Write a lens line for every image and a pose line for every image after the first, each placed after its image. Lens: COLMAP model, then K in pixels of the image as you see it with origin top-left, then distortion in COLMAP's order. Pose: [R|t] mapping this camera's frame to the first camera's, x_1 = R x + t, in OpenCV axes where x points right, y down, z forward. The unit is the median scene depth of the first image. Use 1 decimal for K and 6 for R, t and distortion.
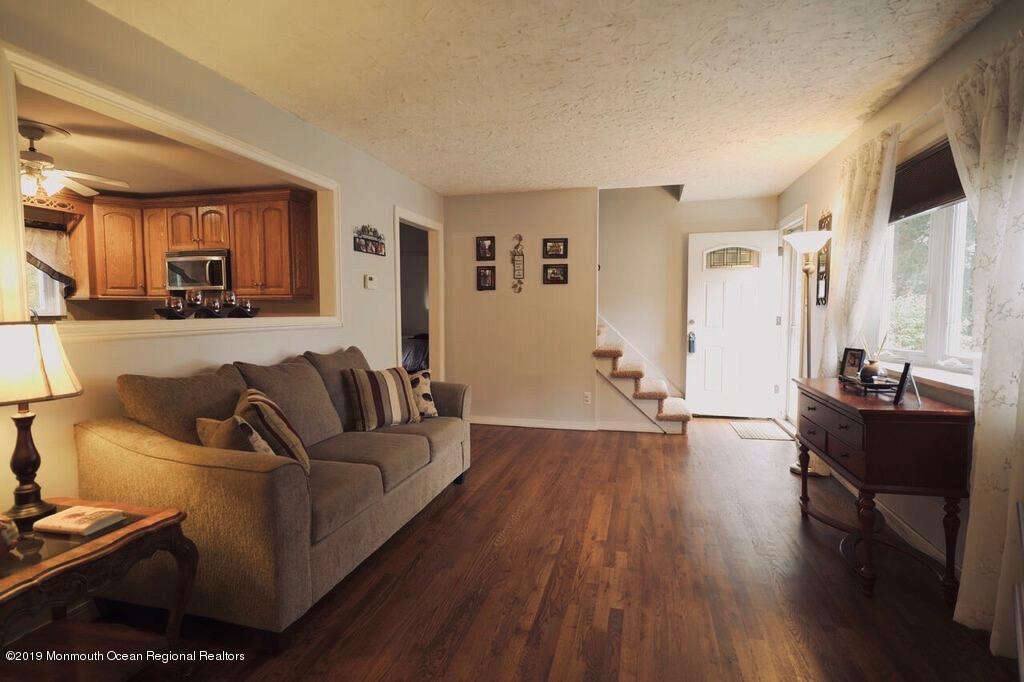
lens RADIAL K [[521.0, 0, 511.1], [0, 521.0, 338.8], [0, 0, 1]] dist [-0.005179, -0.000463]
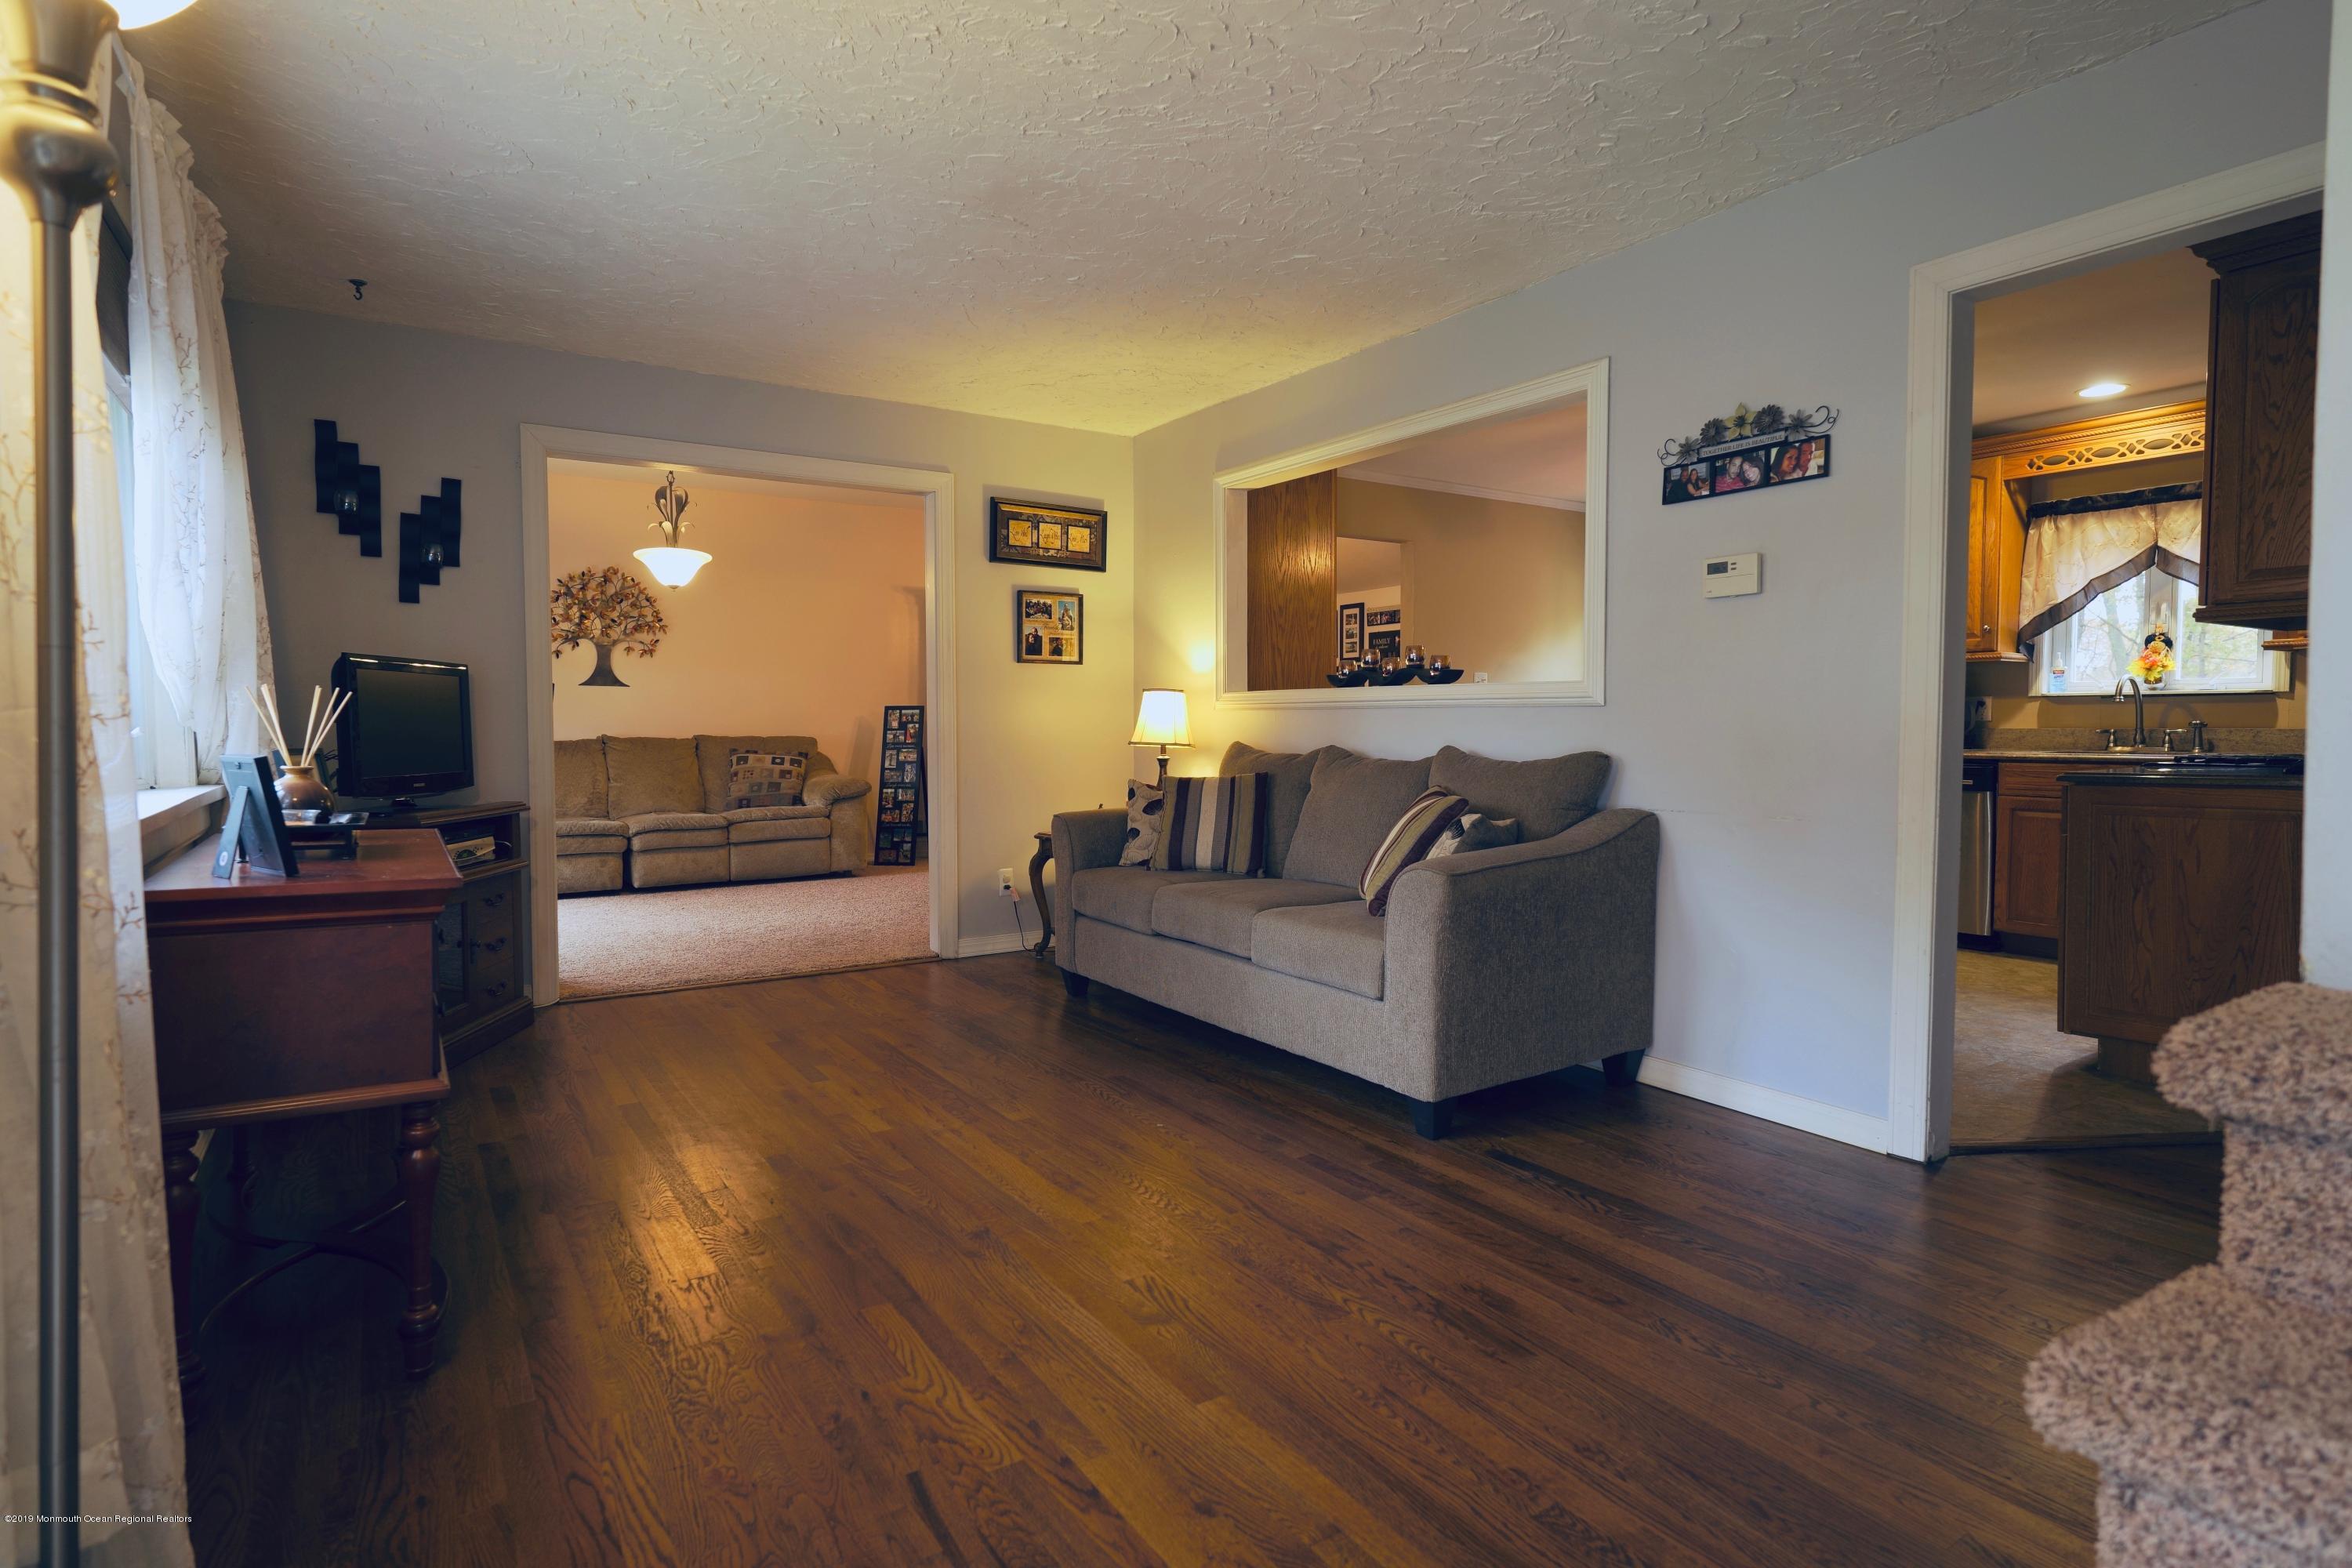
lens RADIAL K [[1196.7, 0, 1175.6], [0, 1196.7, 783.0], [0, 0, 1]] dist [-0.005179, -0.000463]
pose [[-0.670356, 0.039536, -0.740986, 0.585053], [-0.041195, 0.995057, 0.090360, -0.030620], [0.740895, 0.091098, -0.665414, 1.313895]]
